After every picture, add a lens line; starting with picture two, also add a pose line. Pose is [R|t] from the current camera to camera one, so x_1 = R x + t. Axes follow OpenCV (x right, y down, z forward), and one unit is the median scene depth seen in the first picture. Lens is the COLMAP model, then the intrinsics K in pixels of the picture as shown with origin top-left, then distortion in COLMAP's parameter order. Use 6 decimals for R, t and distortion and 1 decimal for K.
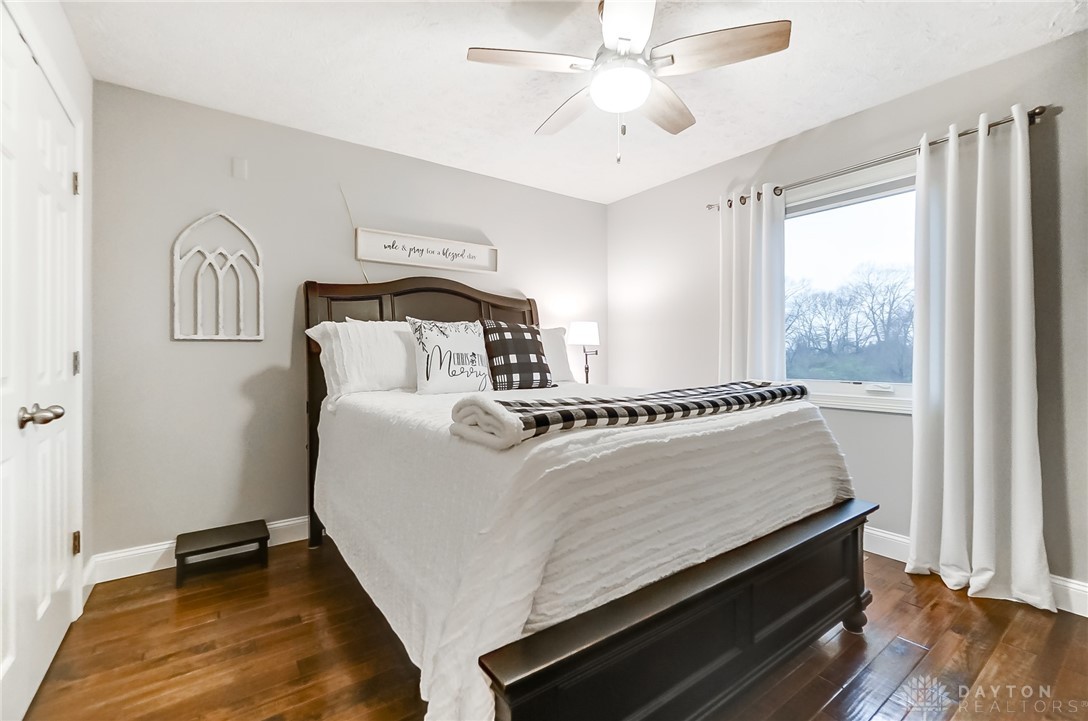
lens RADIAL K [[471.5, 0, 542.9], [0, 471.5, 360.6], [0, 0, 1]] dist [-0.007161, 0.000560]
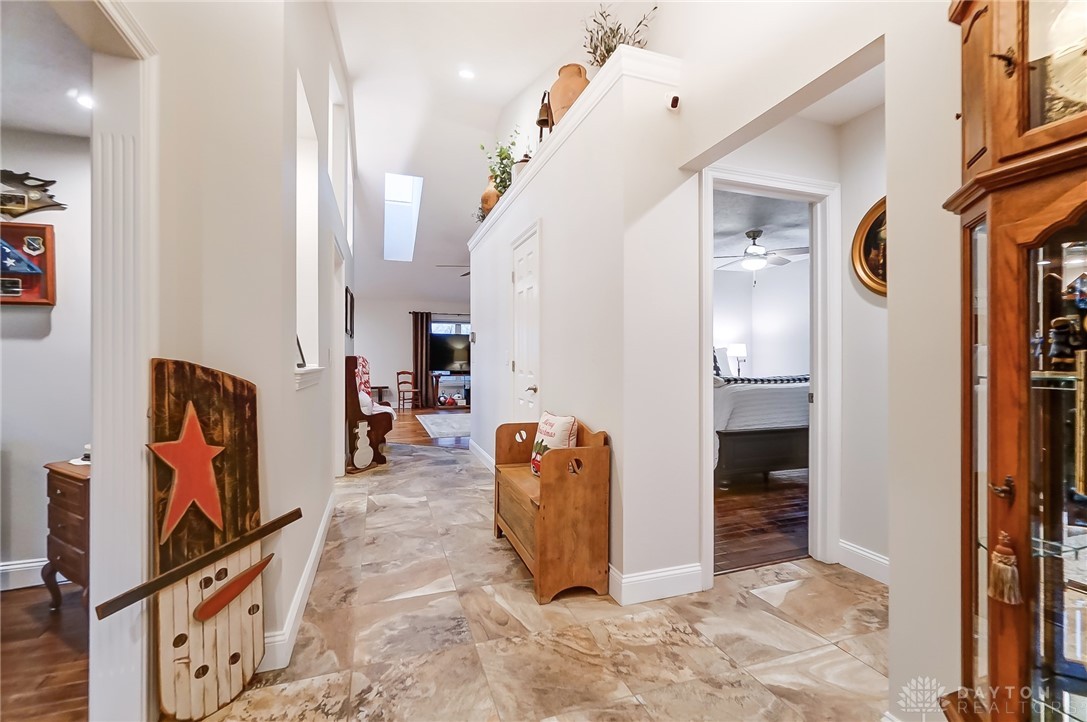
lens RADIAL K [[471.1, 0, 542.4], [0, 471.1, 361.1], [0, 0, 1]] dist [-0.007161, 0.000560]
pose [[0.956782, 0.001887, -0.290800, -0.128583], [-0.004464, 0.999956, -0.008199, 0.004090], [0.290772, 0.009143, 0.956749, -1.172611]]
